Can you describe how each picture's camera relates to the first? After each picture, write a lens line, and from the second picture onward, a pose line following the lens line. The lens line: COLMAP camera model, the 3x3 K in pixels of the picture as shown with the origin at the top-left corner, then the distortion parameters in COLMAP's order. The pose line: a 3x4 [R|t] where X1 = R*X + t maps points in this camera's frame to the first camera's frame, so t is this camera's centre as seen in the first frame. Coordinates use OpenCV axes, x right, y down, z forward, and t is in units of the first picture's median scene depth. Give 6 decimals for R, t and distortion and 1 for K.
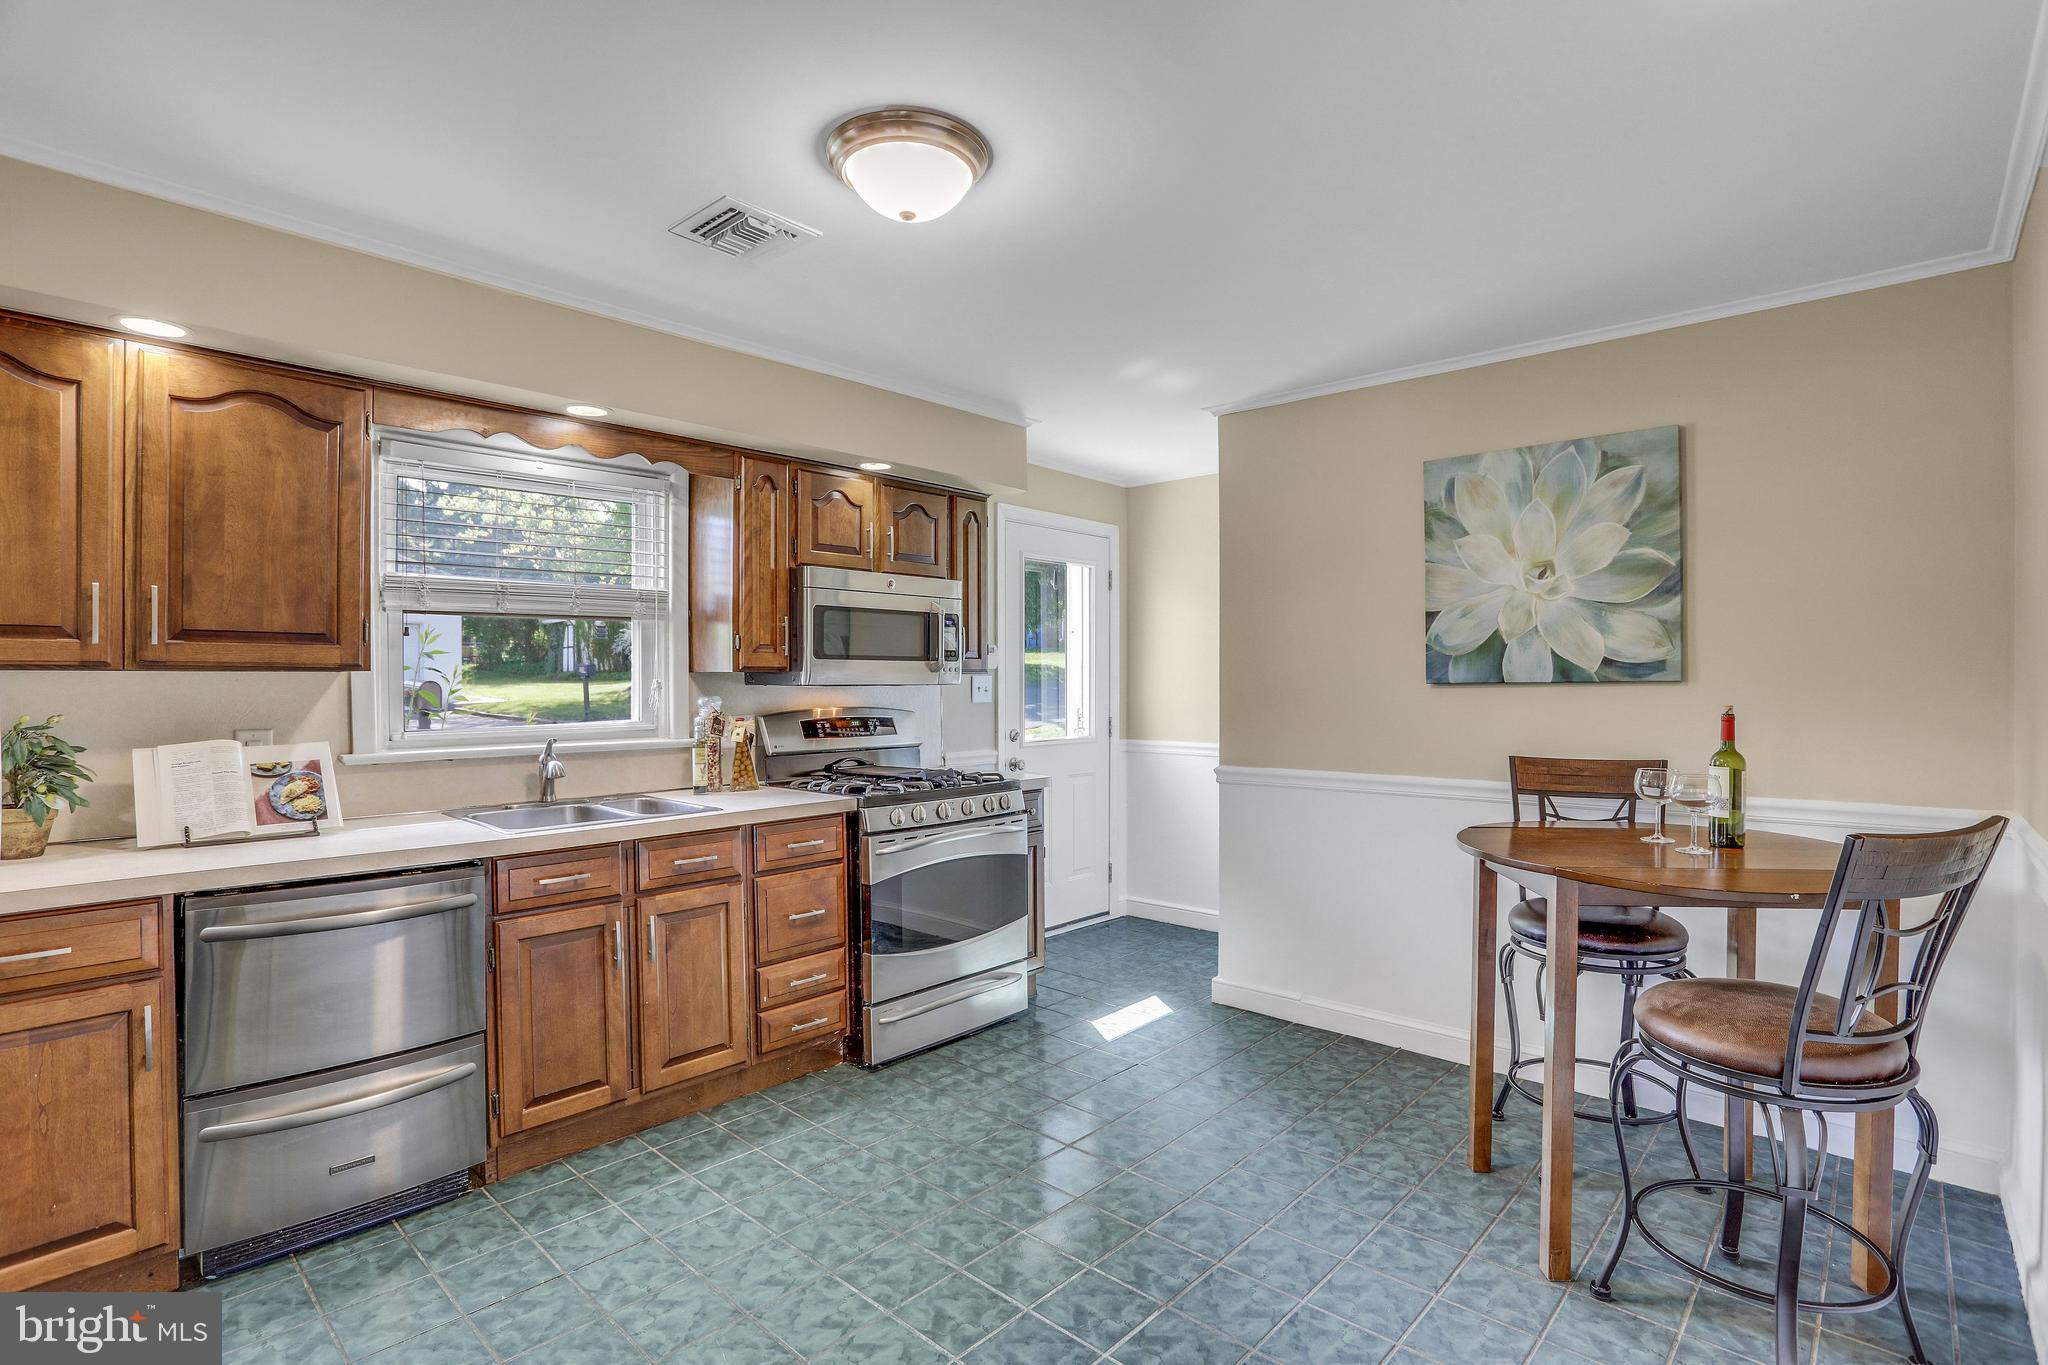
lens RADIAL K [[983.3, 0, 1027.7], [0, 983.3, 675.2], [0, 0, 1]] dist [-0.079220, 0.030236]
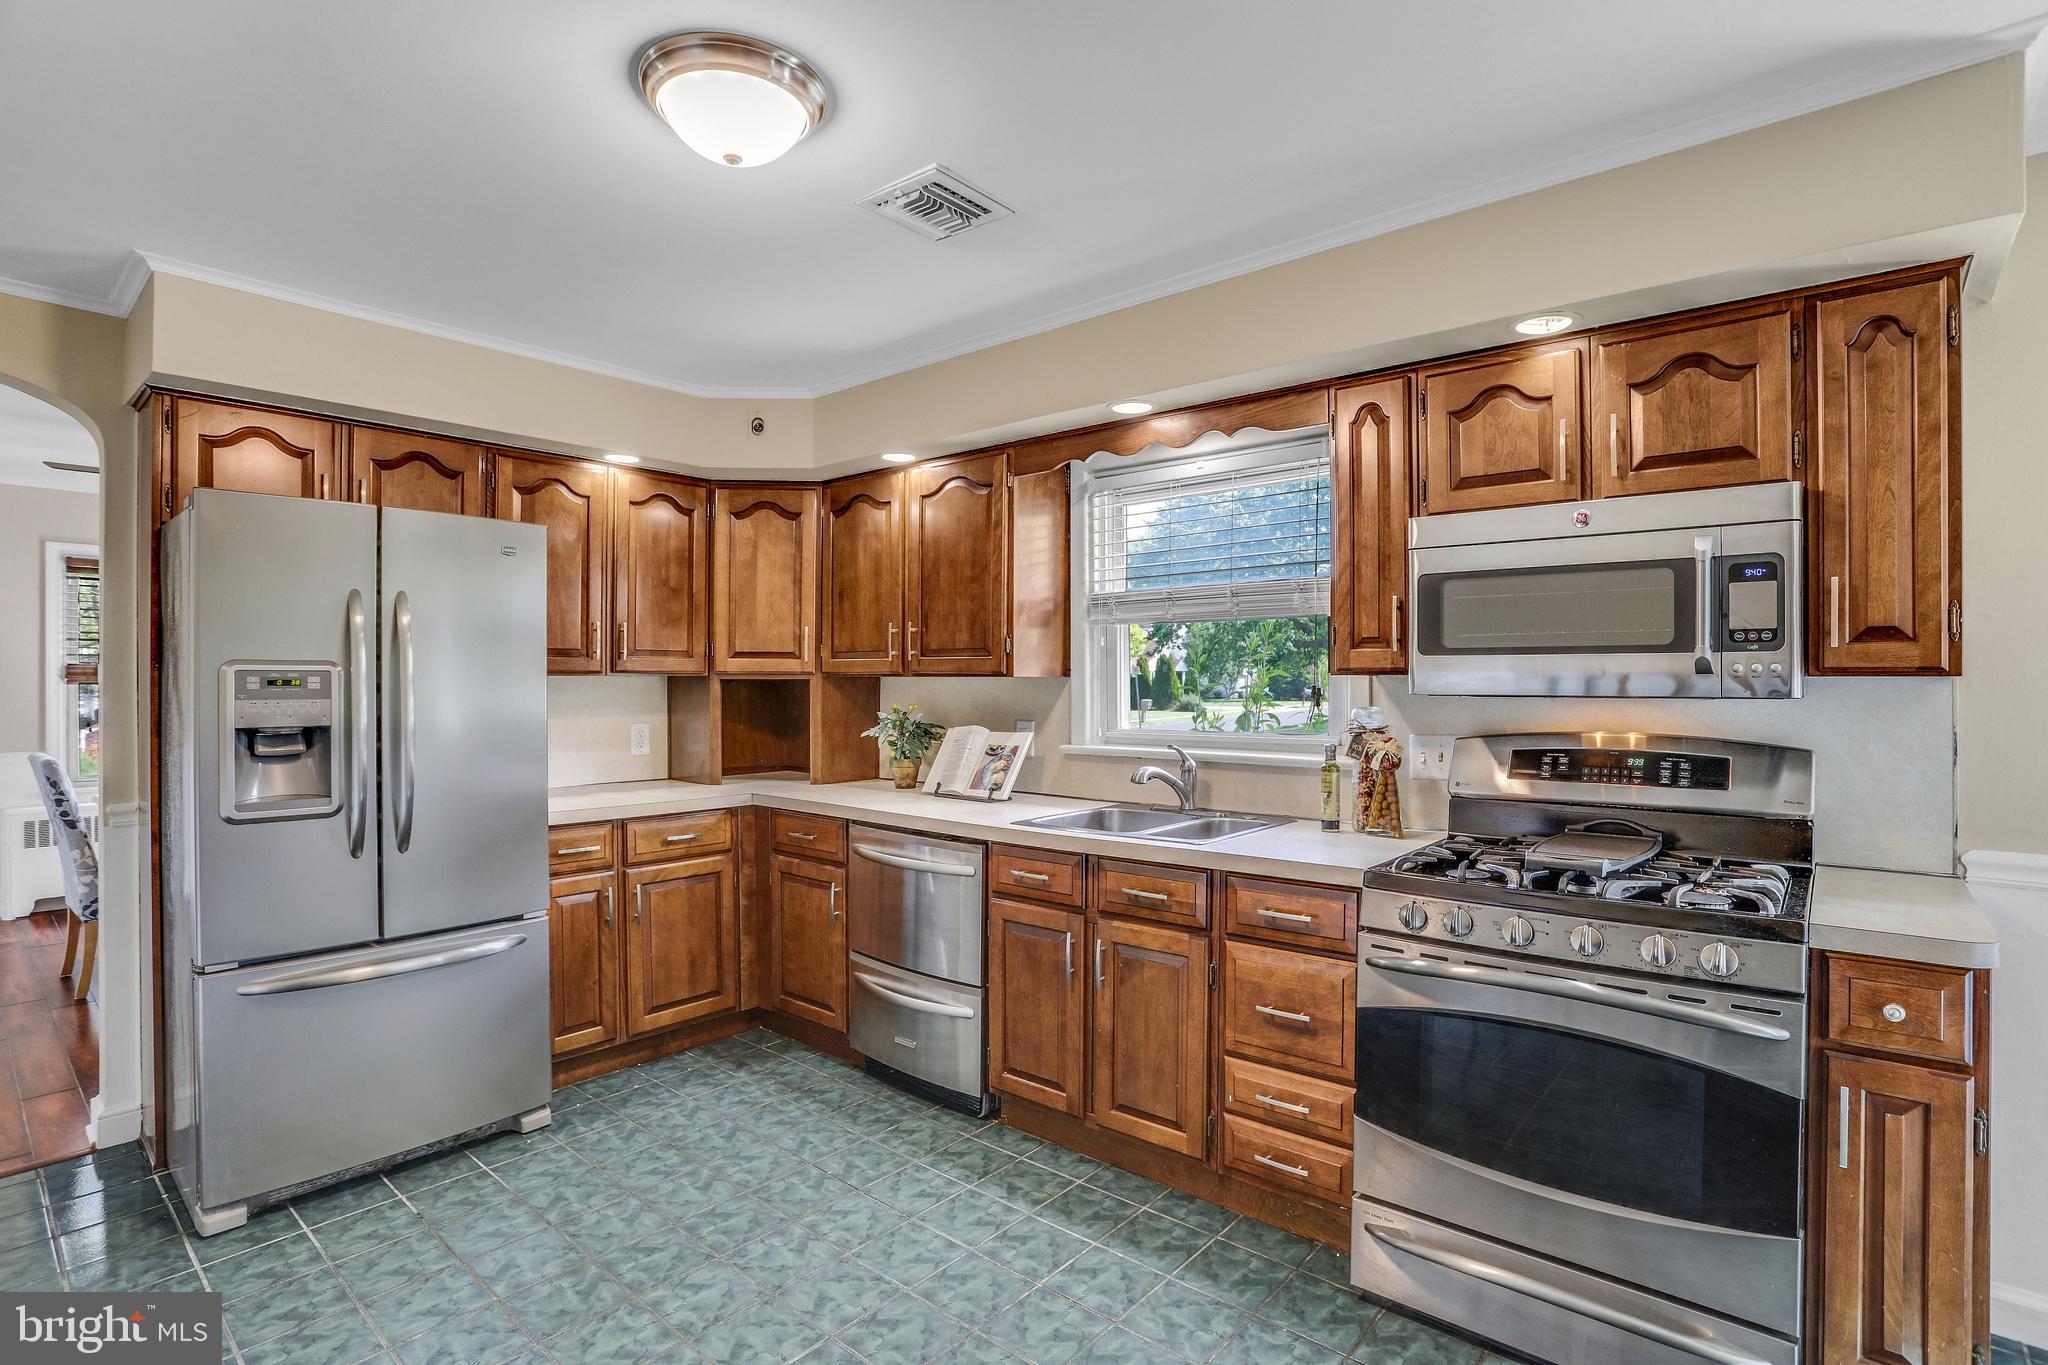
lens RADIAL K [[983.3, 0, 1027.7], [0, 983.3, 675.2], [0, 0, 1]] dist [-0.079220, 0.030236]
pose [[0.032596, -0.004870, -0.999457, 0.497110], [0.002865, 0.999984, -0.004779, -0.000352], [0.999465, -0.002707, 0.032609, 0.815766]]
